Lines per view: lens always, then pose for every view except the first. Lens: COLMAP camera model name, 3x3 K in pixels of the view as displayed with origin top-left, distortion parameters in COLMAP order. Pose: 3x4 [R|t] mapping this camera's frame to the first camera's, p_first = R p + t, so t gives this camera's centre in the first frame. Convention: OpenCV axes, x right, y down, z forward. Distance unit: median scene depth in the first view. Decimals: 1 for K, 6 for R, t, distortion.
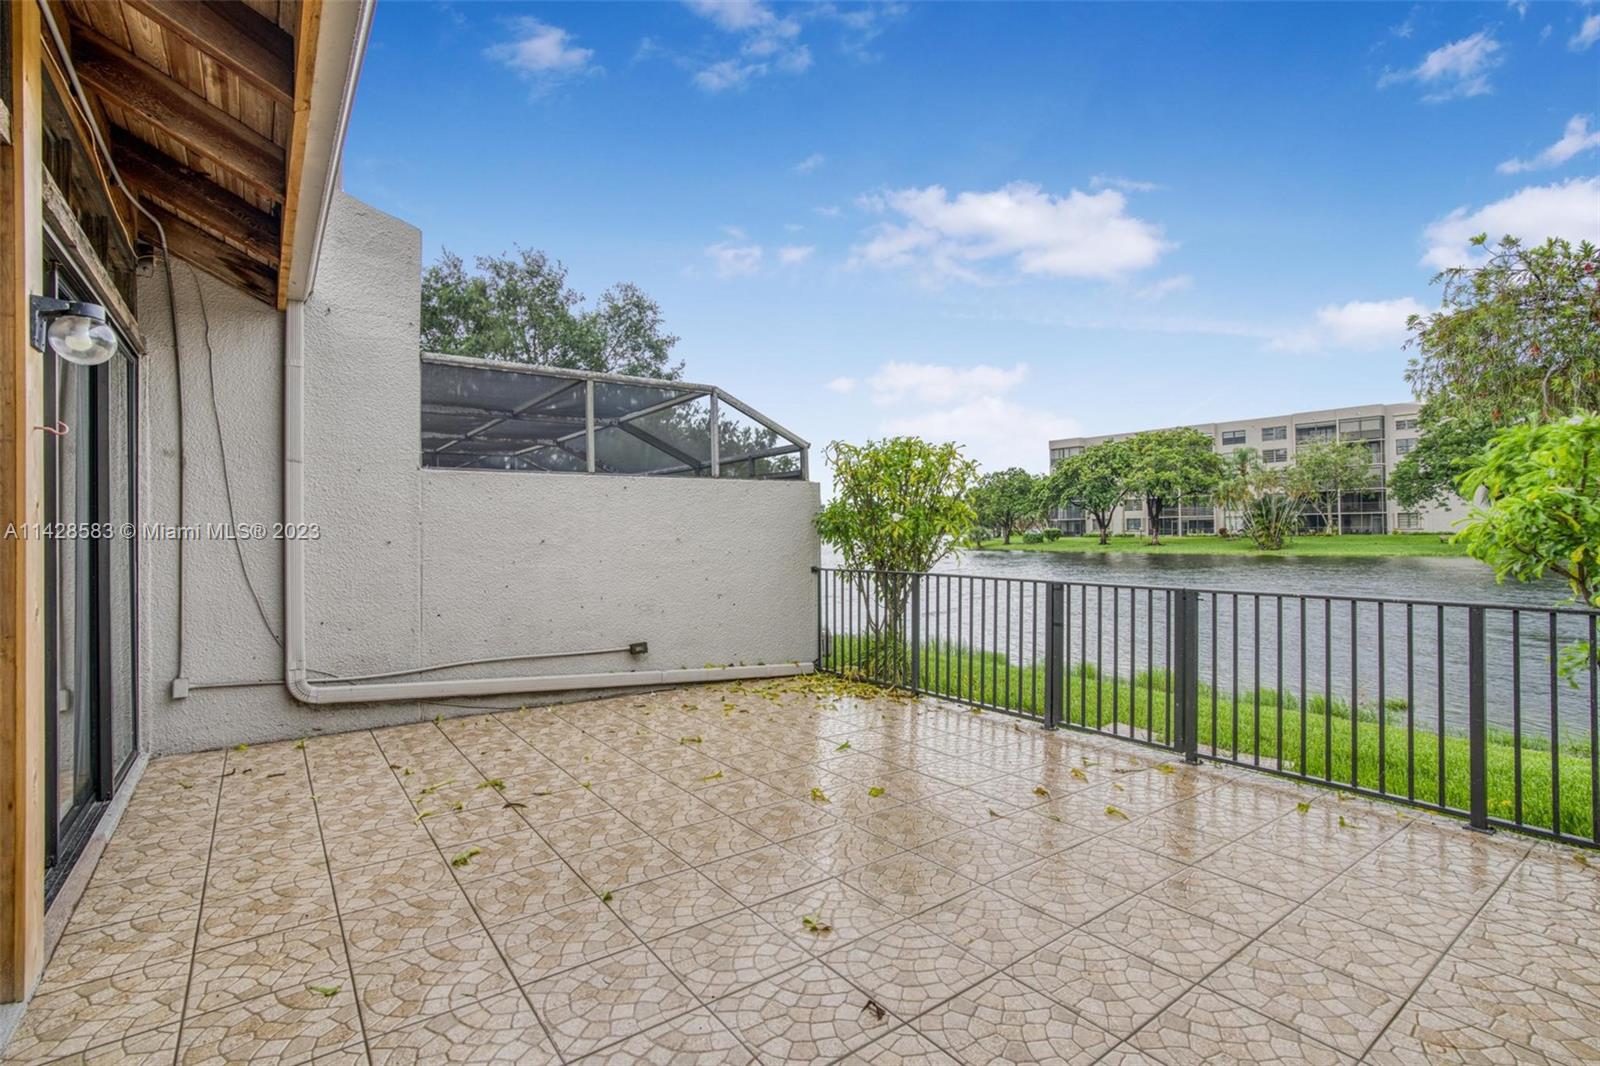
lens RADIAL K [[739.9, 0, 802.1], [0, 739.9, 529.6], [0, 0, 1]] dist [-0.027663, 0.008384]
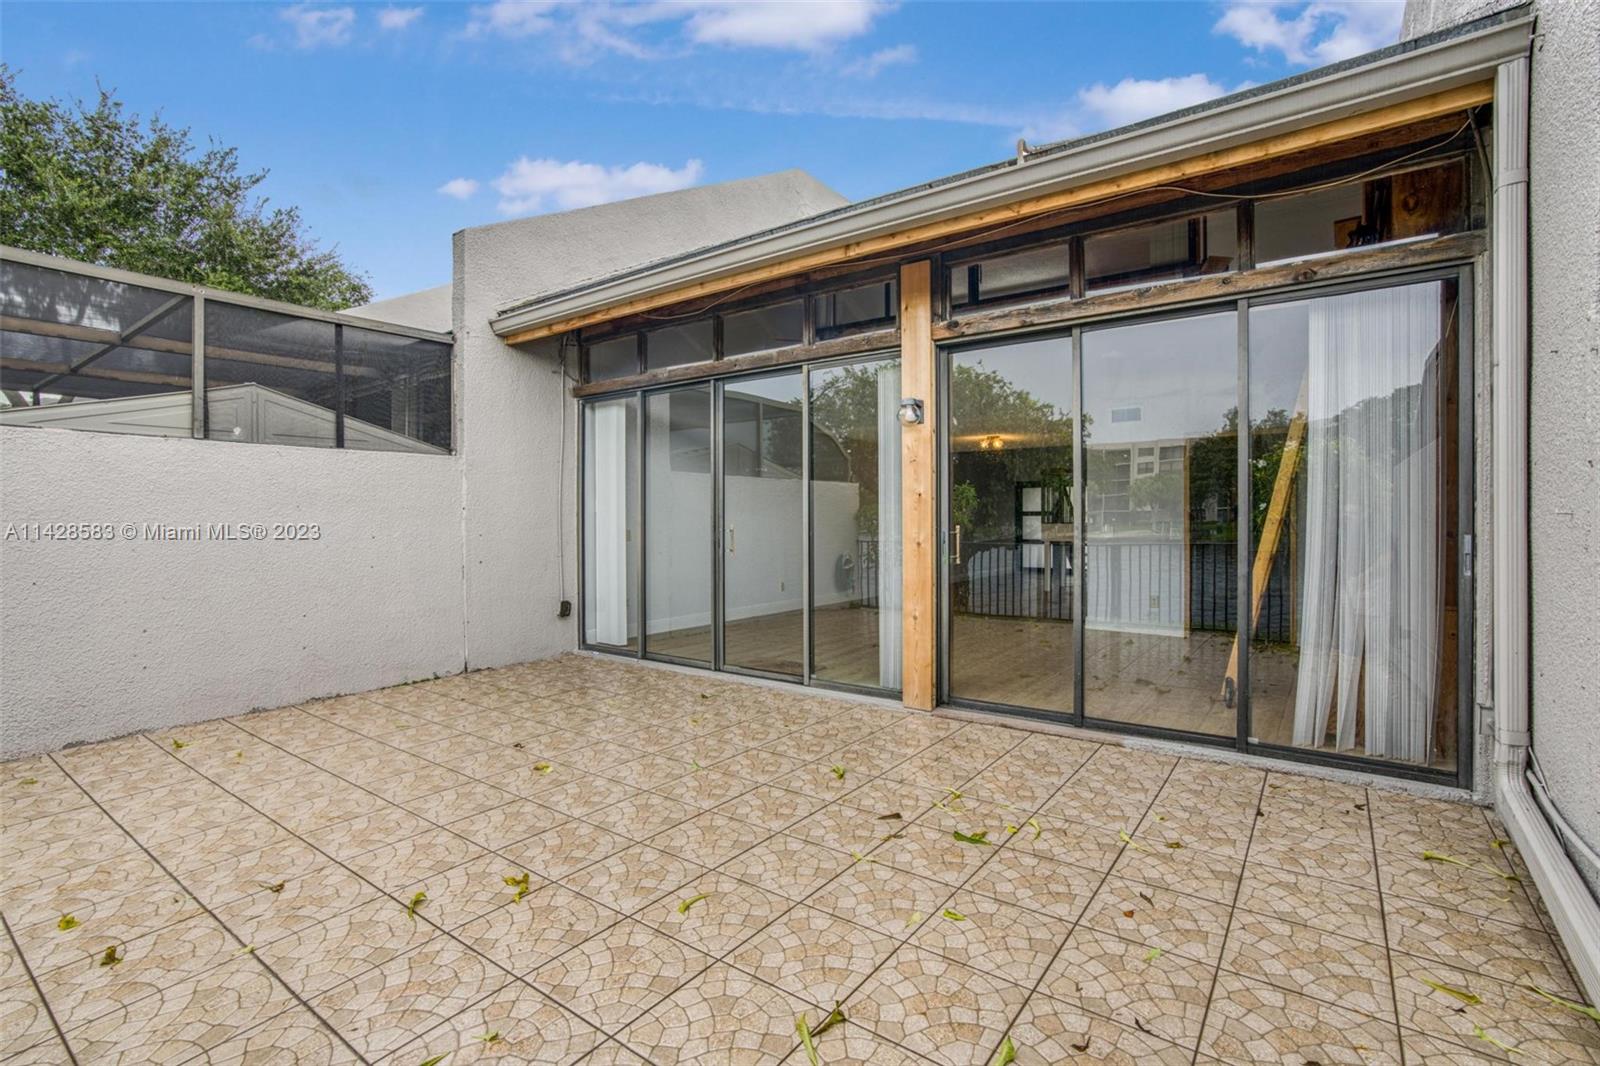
lens RADIAL K [[739.9, 0, 798.4], [0, 739.9, 530.4], [0, 0, 1]] dist [-0.027663, 0.008384]
pose [[-0.959303, 0.022403, -0.281488, -0.041951], [0.021476, 0.999749, 0.006380, 0.024483], [0.281561, 0.000075, -0.959543, 1.681597]]
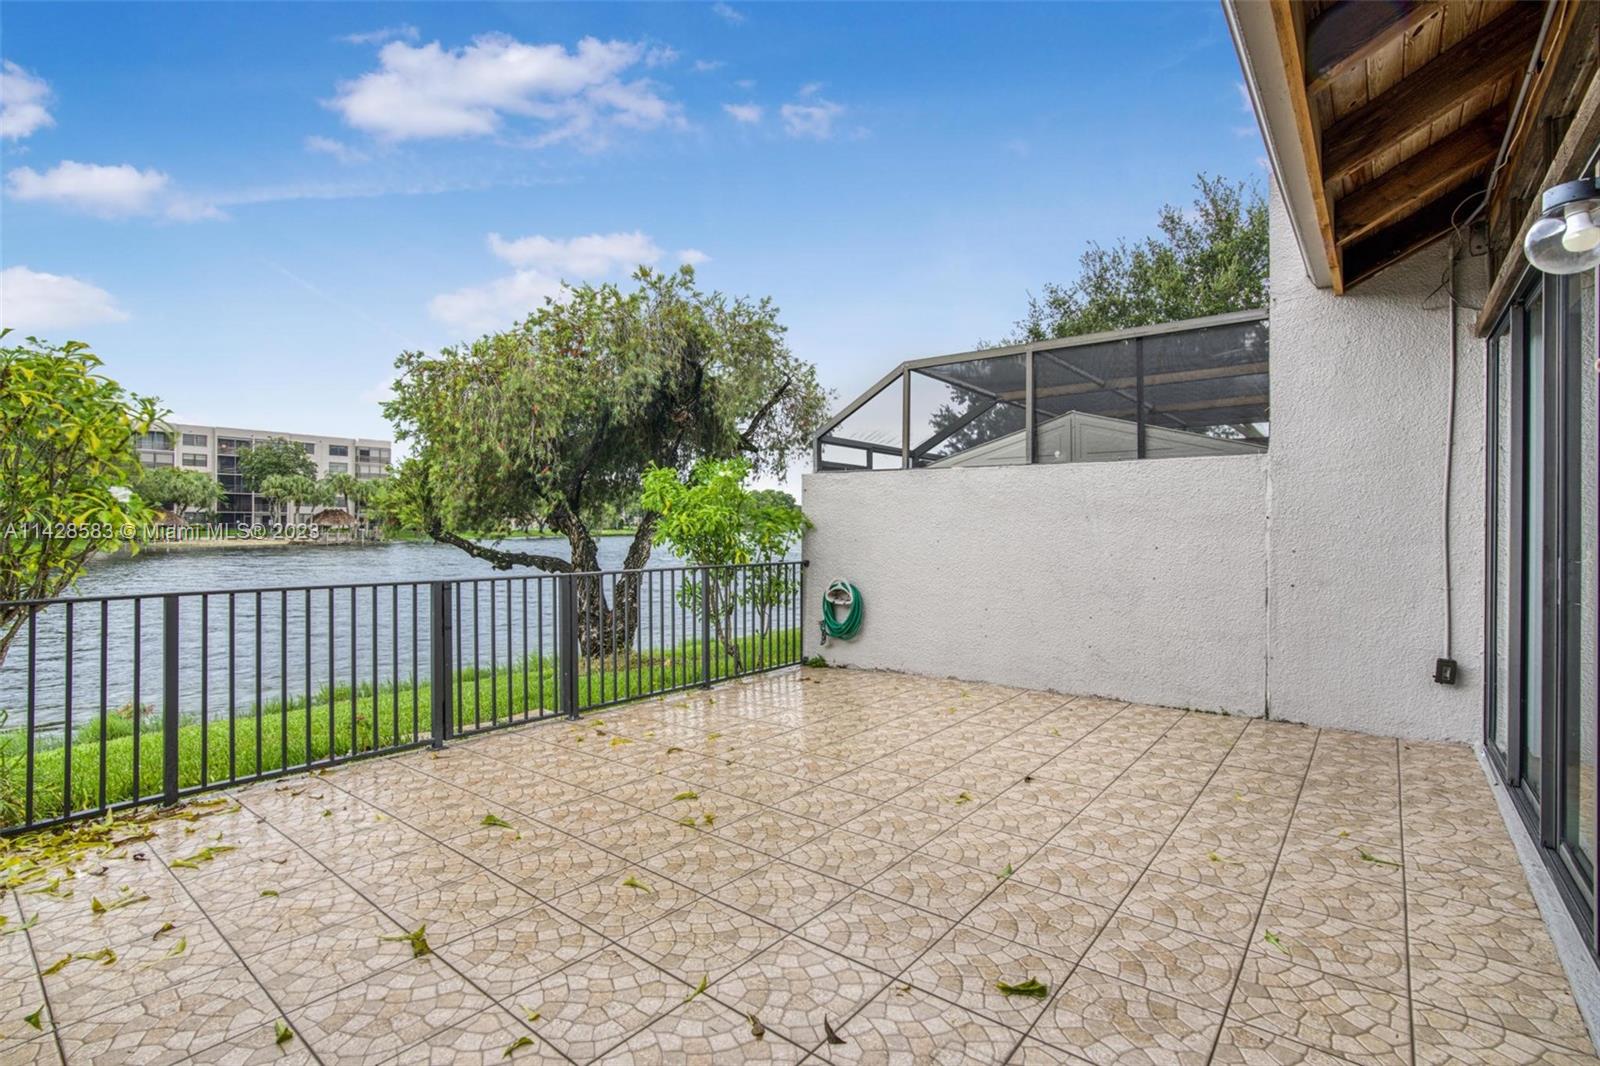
lens RADIAL K [[739.9, 0, 787.6], [0, 739.9, 530.1], [0, 0, 1]] dist [-0.027663, 0.008384]
pose [[-0.240516, 0.005522, 0.970629, -0.840282], [-0.010491, 0.999911, -0.008288, 0.014340], [-0.970588, -0.012176, -0.240437, 1.079709]]
